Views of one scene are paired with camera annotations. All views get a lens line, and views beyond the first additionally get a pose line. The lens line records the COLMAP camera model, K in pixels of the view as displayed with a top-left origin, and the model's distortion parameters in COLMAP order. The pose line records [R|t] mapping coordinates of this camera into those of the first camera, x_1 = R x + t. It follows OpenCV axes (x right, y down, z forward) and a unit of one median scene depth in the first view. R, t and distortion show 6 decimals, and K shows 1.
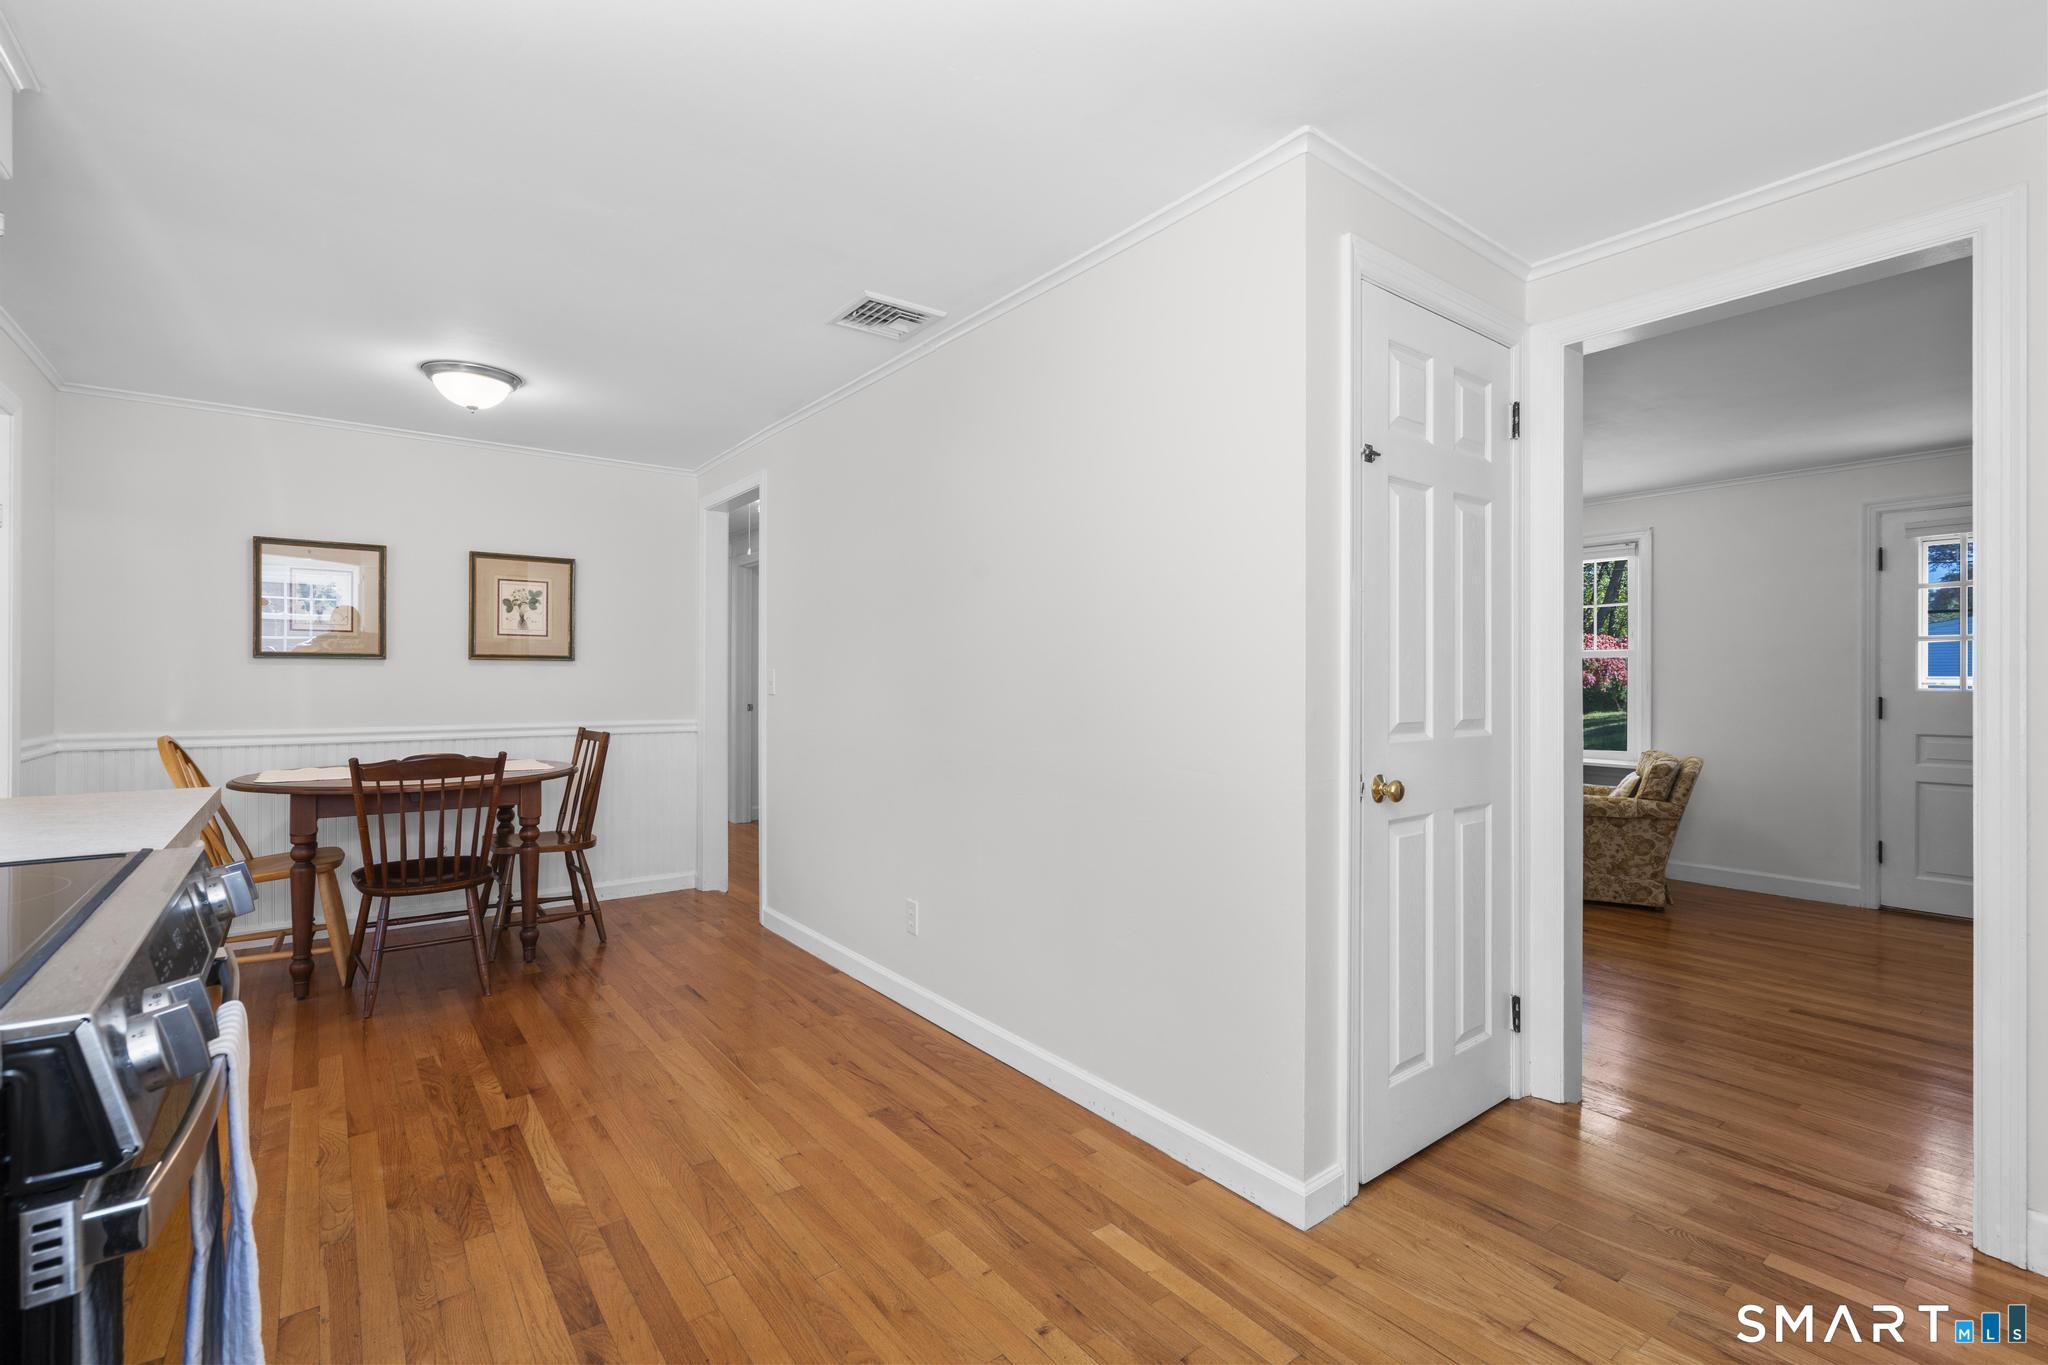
lens RADIAL K [[925.2, 0, 1033.2], [0, 925.2, 672.9], [0, 0, 1]] dist [-0.000850, -0.000393]
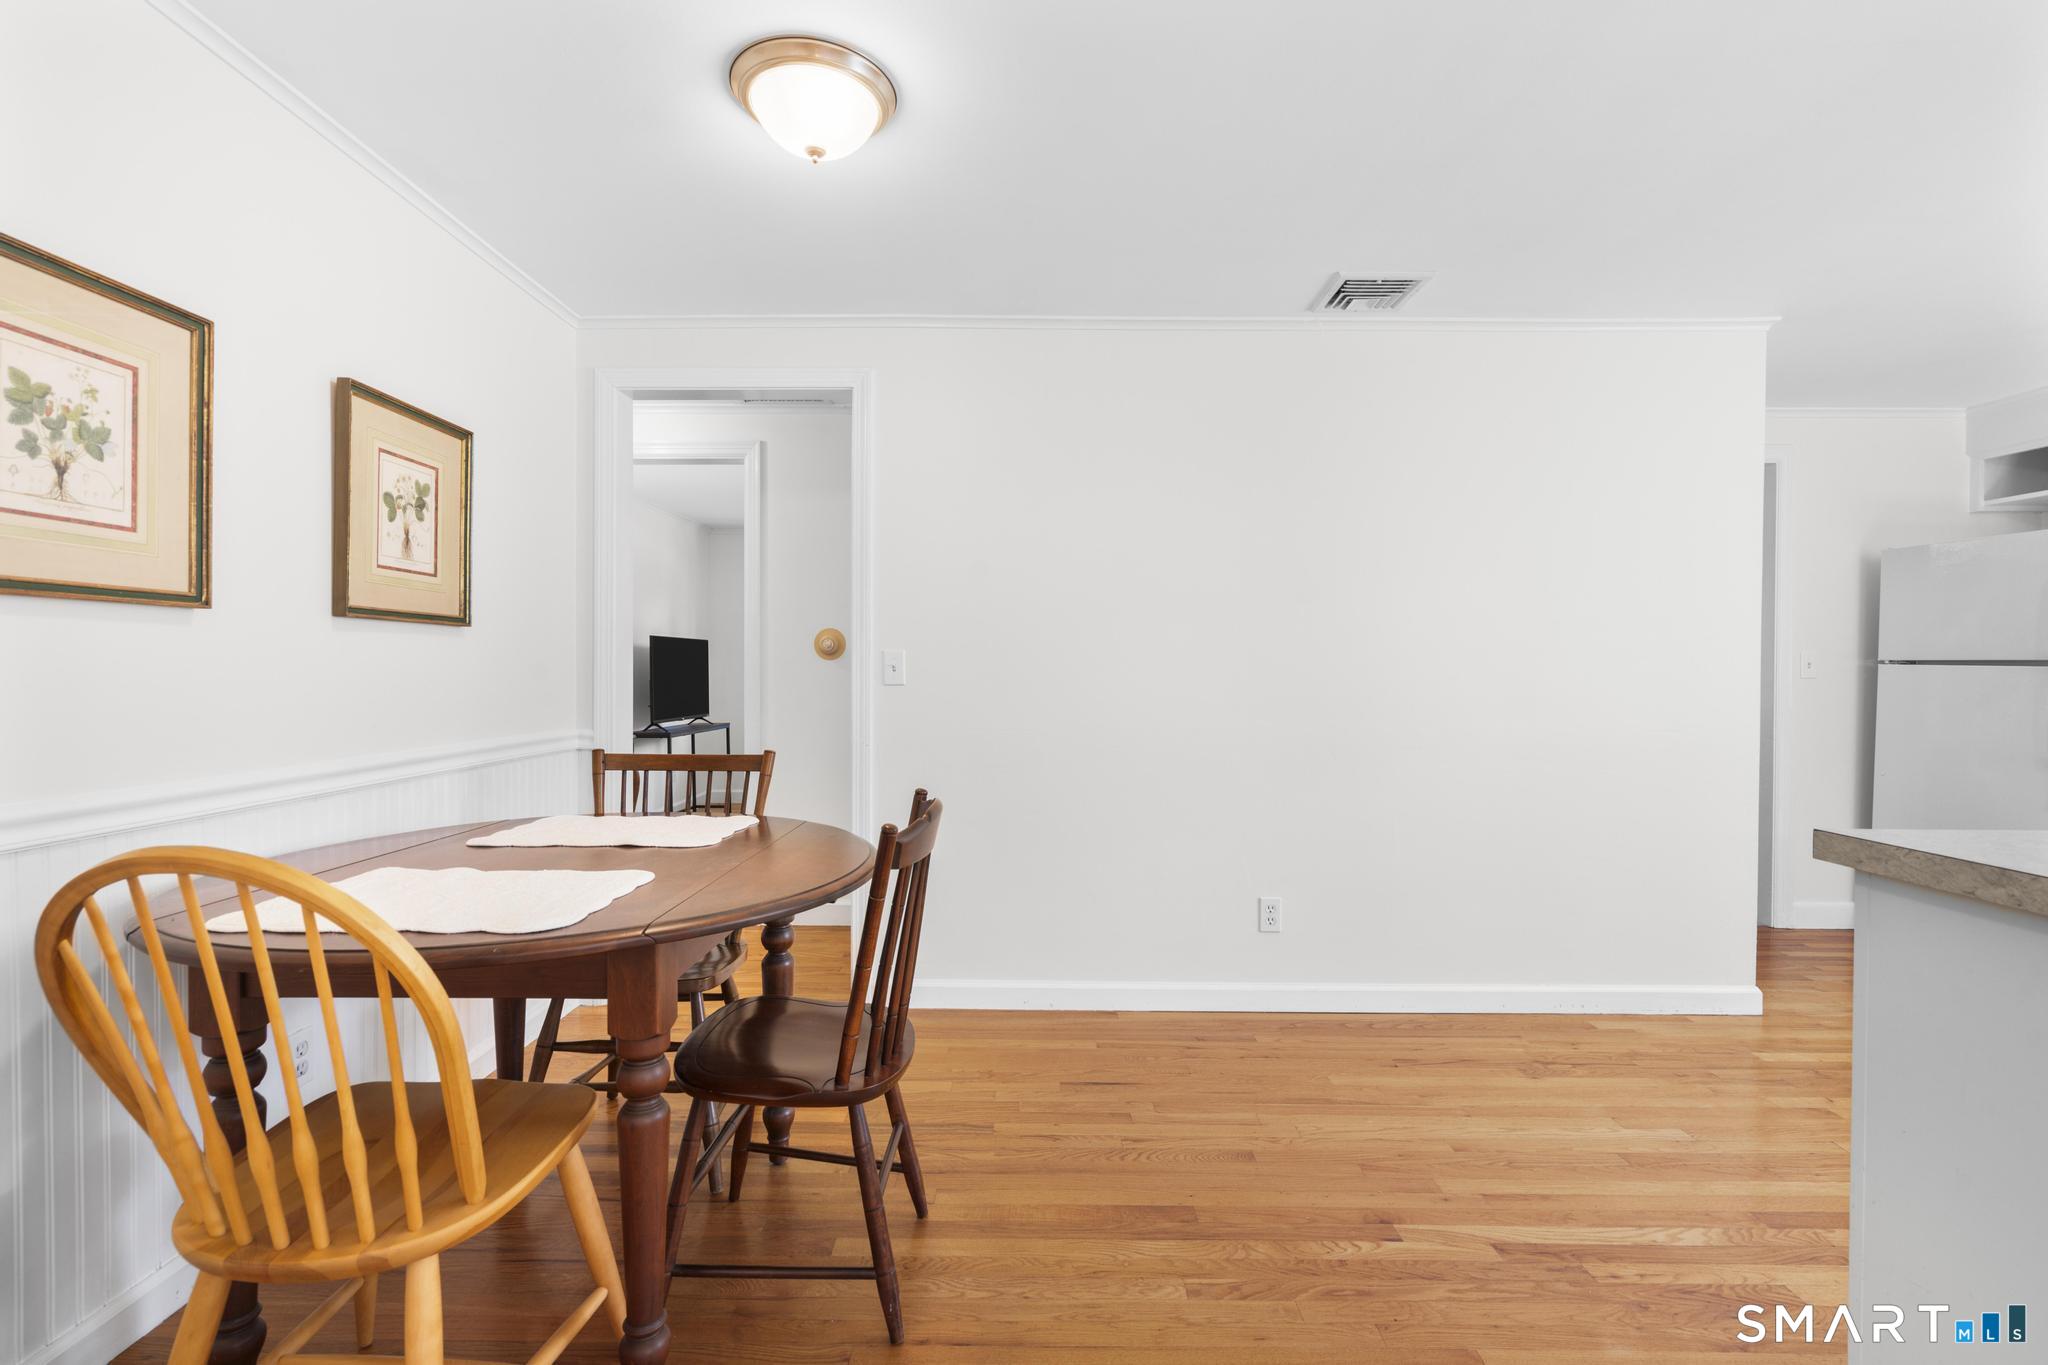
lens RADIAL K [[925.2, 0, 1027.8], [0, 925.2, 664.8], [0, 0, 1]] dist [-0.000850, -0.000393]
pose [[0.610735, 0.001982, 0.791832, -0.820008], [-0.007775, 0.999964, 0.003493, 0.005089], [-0.791797, -0.008290, 0.610729, 0.491392]]
